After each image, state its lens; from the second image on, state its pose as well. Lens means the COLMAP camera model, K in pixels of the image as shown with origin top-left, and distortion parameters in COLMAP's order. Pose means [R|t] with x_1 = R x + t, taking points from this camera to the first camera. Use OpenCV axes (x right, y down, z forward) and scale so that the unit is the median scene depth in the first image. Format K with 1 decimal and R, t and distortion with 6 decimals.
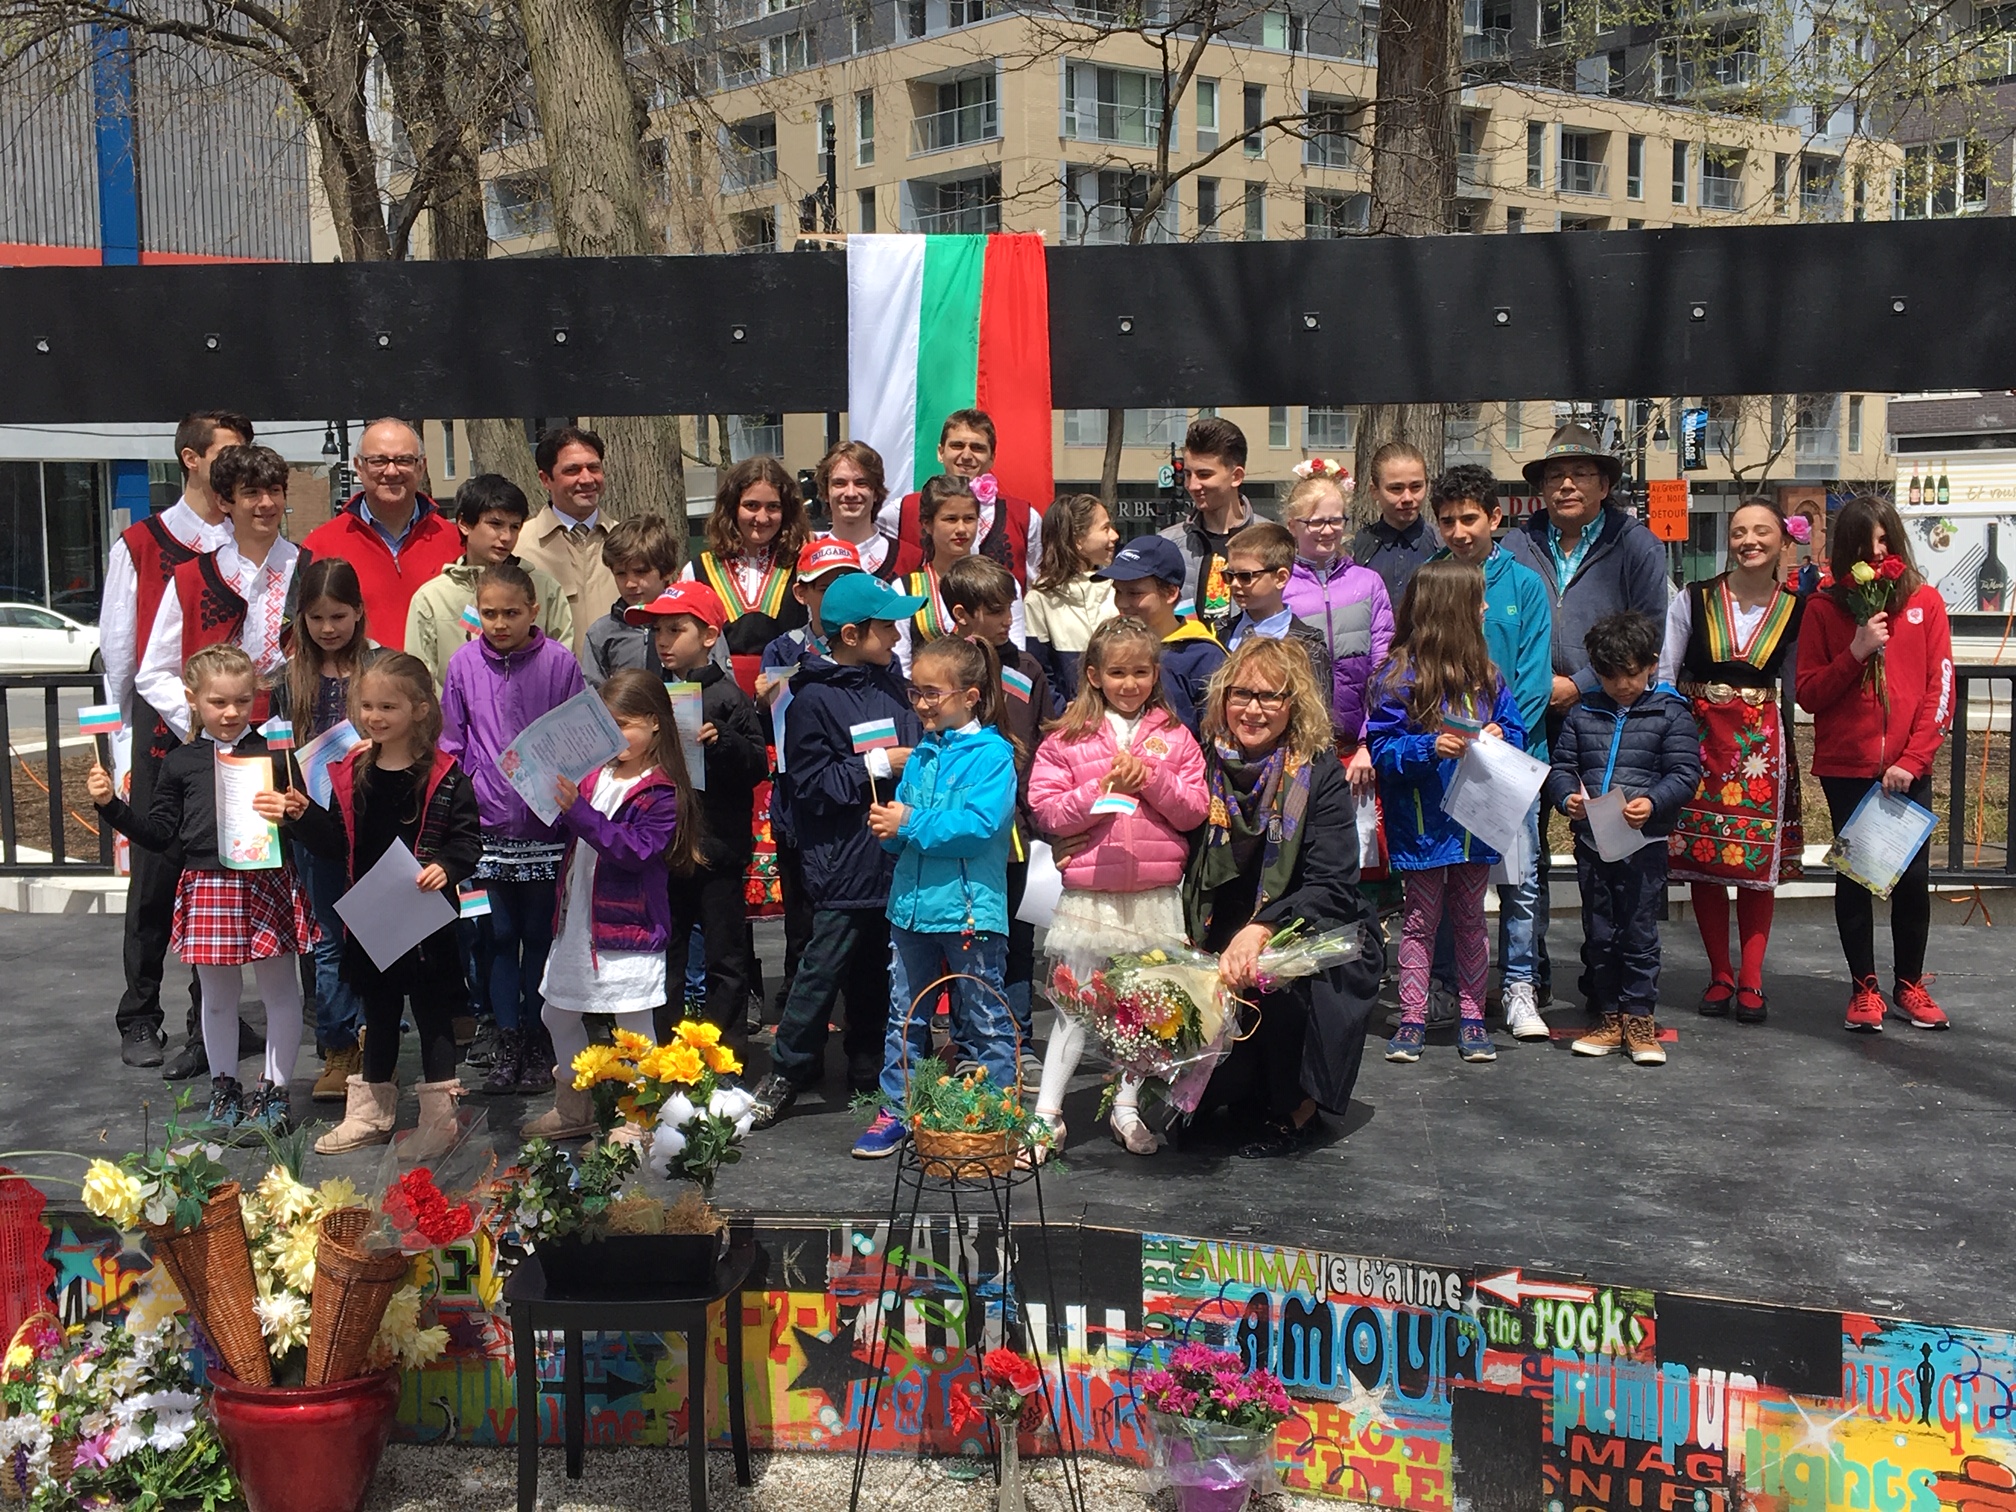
lens RADIAL K [[2586.3, 0, 1009.0], [0, 2586.3, 761.7], [0, 0, 1]] dist [0.078059, 0.000000]
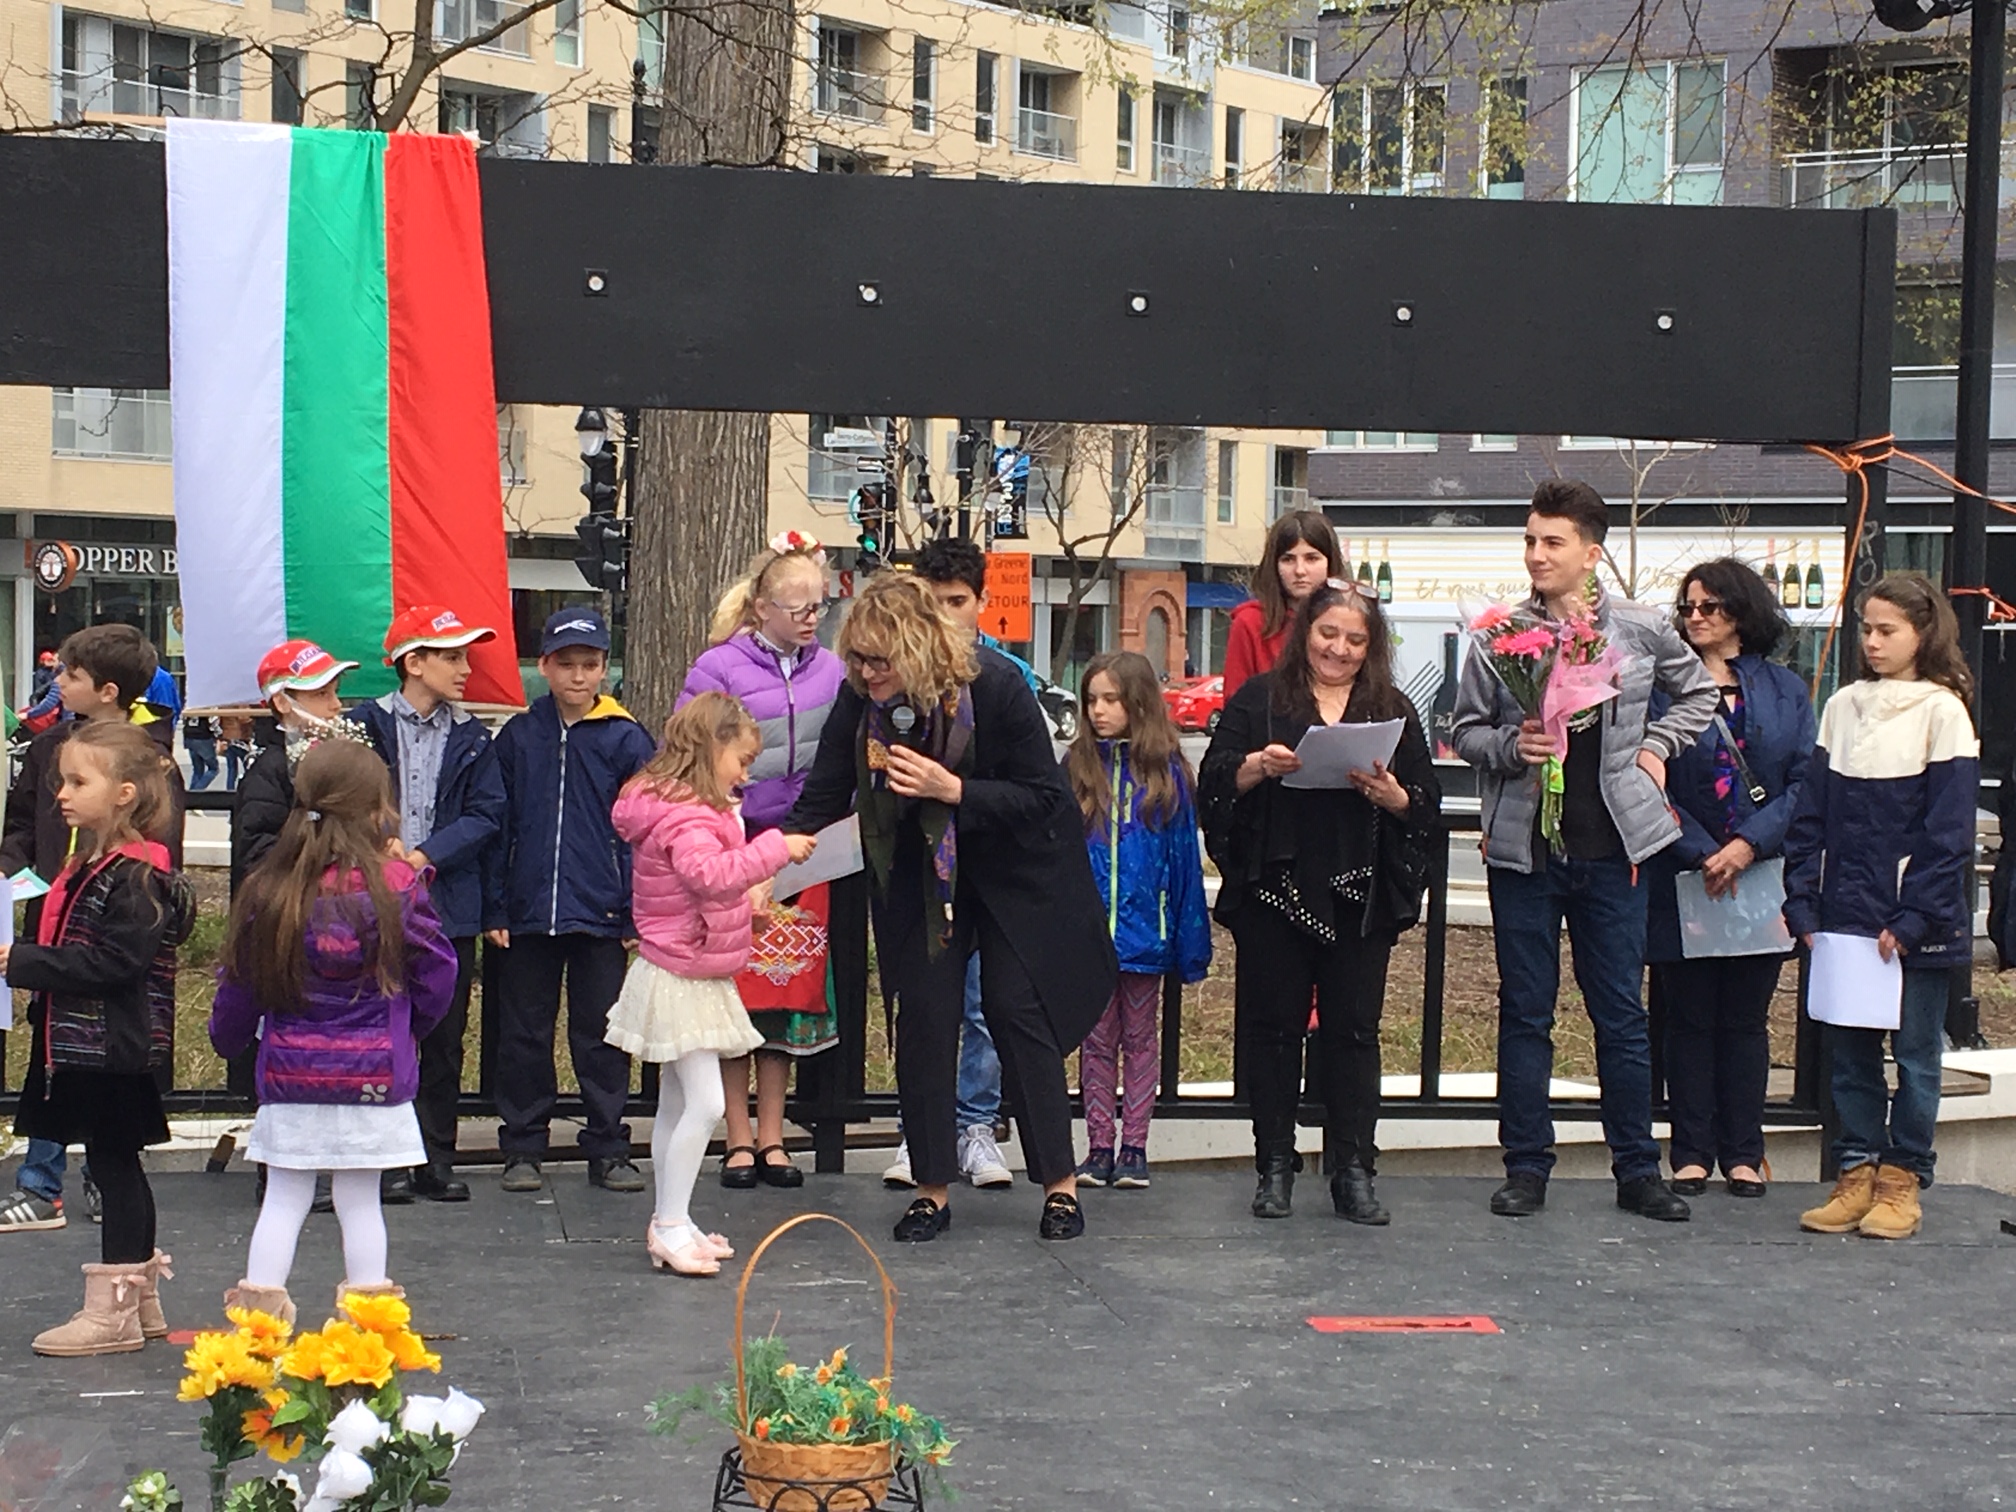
lens RADIAL K [[4085.4, 0, 996.6], [0, 4085.4, 744.0], [0, 0, 1]] dist [0.118218, 0.000000]
pose [[0.961115, 0.026520, 0.274872, -0.252145], [-0.010891, 0.998244, -0.058233, 0.018552], [-0.275933, 0.052975, 0.959716, -0.059814]]
